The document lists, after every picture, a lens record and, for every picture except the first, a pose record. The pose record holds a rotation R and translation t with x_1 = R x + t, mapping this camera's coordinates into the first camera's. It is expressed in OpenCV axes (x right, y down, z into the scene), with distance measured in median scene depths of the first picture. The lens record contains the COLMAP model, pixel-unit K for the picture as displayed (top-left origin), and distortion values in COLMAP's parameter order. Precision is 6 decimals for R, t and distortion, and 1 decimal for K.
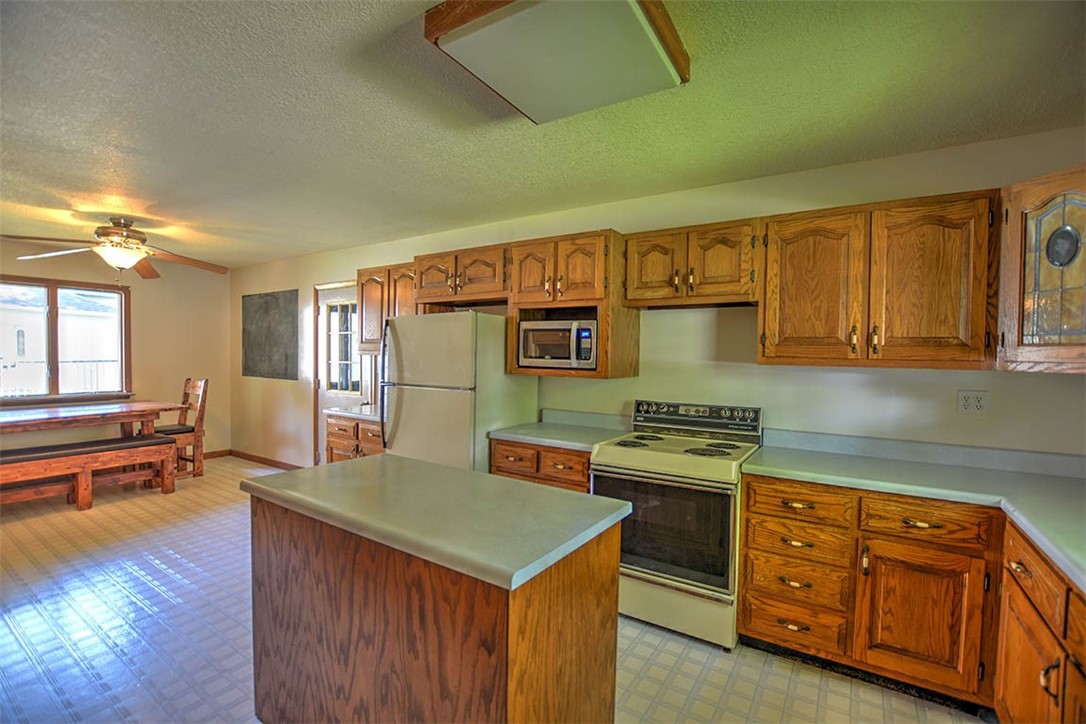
lens RADIAL K [[478.7, 0, 546.3], [0, 478.7, 366.8], [0, 0, 1]] dist [-0.039069, 0.008132]
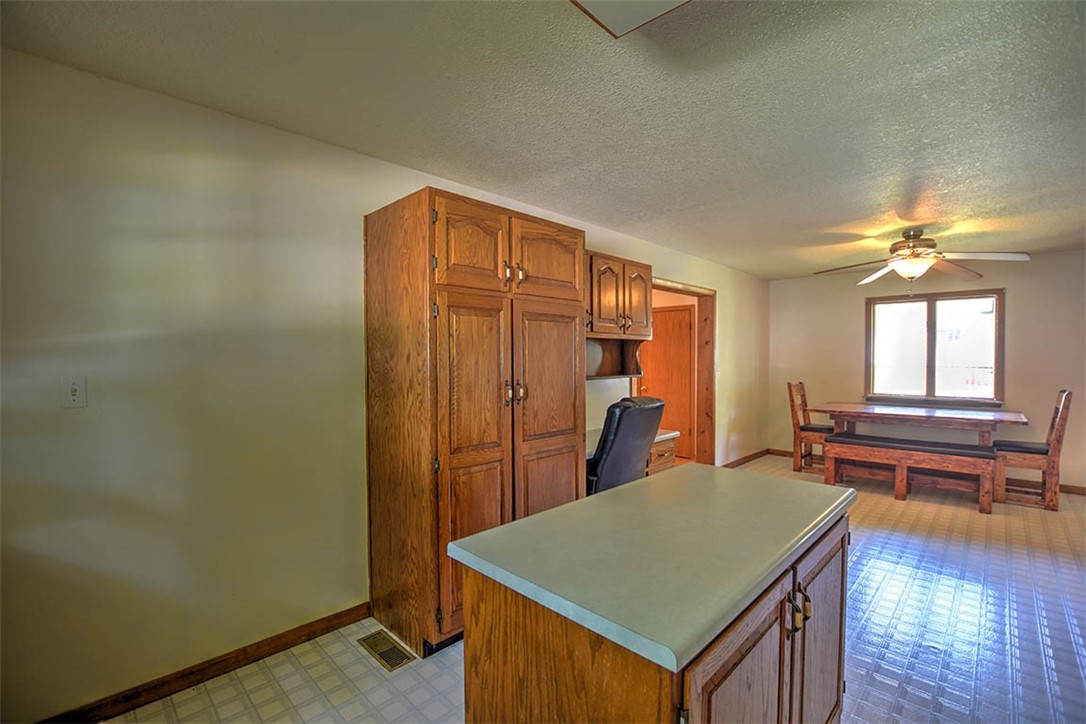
lens RADIAL K [[478.7, 0, 546.3], [0, 478.7, 366.8], [0, 0, 1]] dist [-0.039069, 0.008132]
pose [[-0.209035, 0.008162, -0.977874, 0.246494], [-0.023782, 0.999627, 0.013427, -0.004953], [0.977619, 0.026063, -0.208763, 0.350576]]
